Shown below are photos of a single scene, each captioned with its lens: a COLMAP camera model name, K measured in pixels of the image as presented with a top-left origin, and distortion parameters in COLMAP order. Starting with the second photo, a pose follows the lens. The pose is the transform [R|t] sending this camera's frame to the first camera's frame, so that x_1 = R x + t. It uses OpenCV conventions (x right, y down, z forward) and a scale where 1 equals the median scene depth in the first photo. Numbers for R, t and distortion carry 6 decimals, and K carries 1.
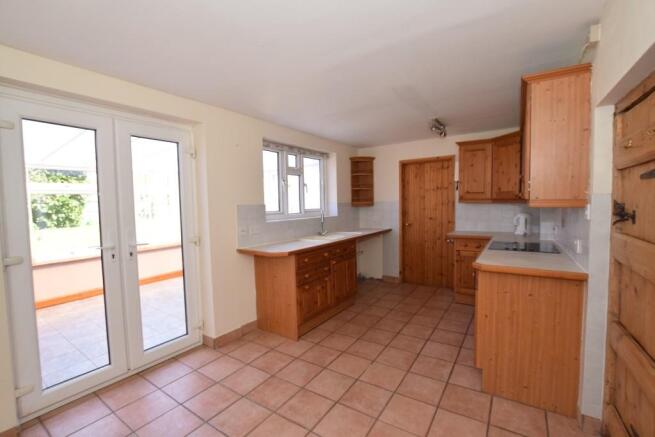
lens RADIAL K [[287.0, 0, 327.5], [0, 287.0, 218.5], [0, 0, 1]] dist [-0.024911, 0.000317]
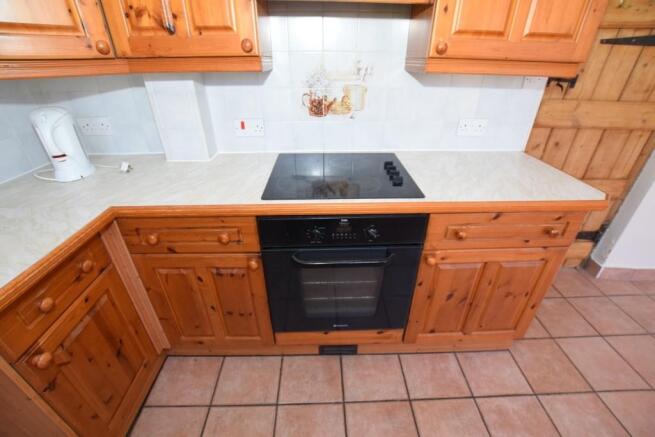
lens RADIAL K [[287.0, 0, 327.5], [0, 287.0, 218.5], [0, 0, 1]] dist [-0.024911, 0.000317]
pose [[-0.581063, -0.394412, 0.711902, 0.266469], [0.052914, 0.854566, 0.516640, -0.066458], [-0.812137, 0.337870, -0.475687, 1.020458]]
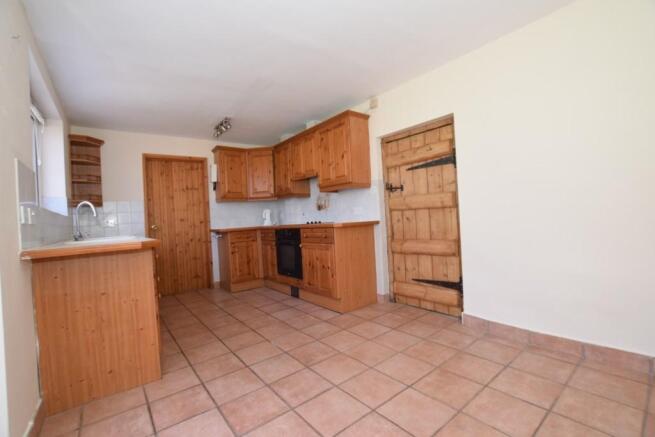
lens RADIAL K [[287.0, 0, 327.5], [0, 287.0, 218.5], [0, 0, 1]] dist [-0.024911, 0.000317]
pose [[0.314582, 0.005073, 0.949217, -0.538602], [0.100010, 0.994243, -0.038458, 0.111665], [-0.943947, 0.107030, 0.312264, 0.351917]]
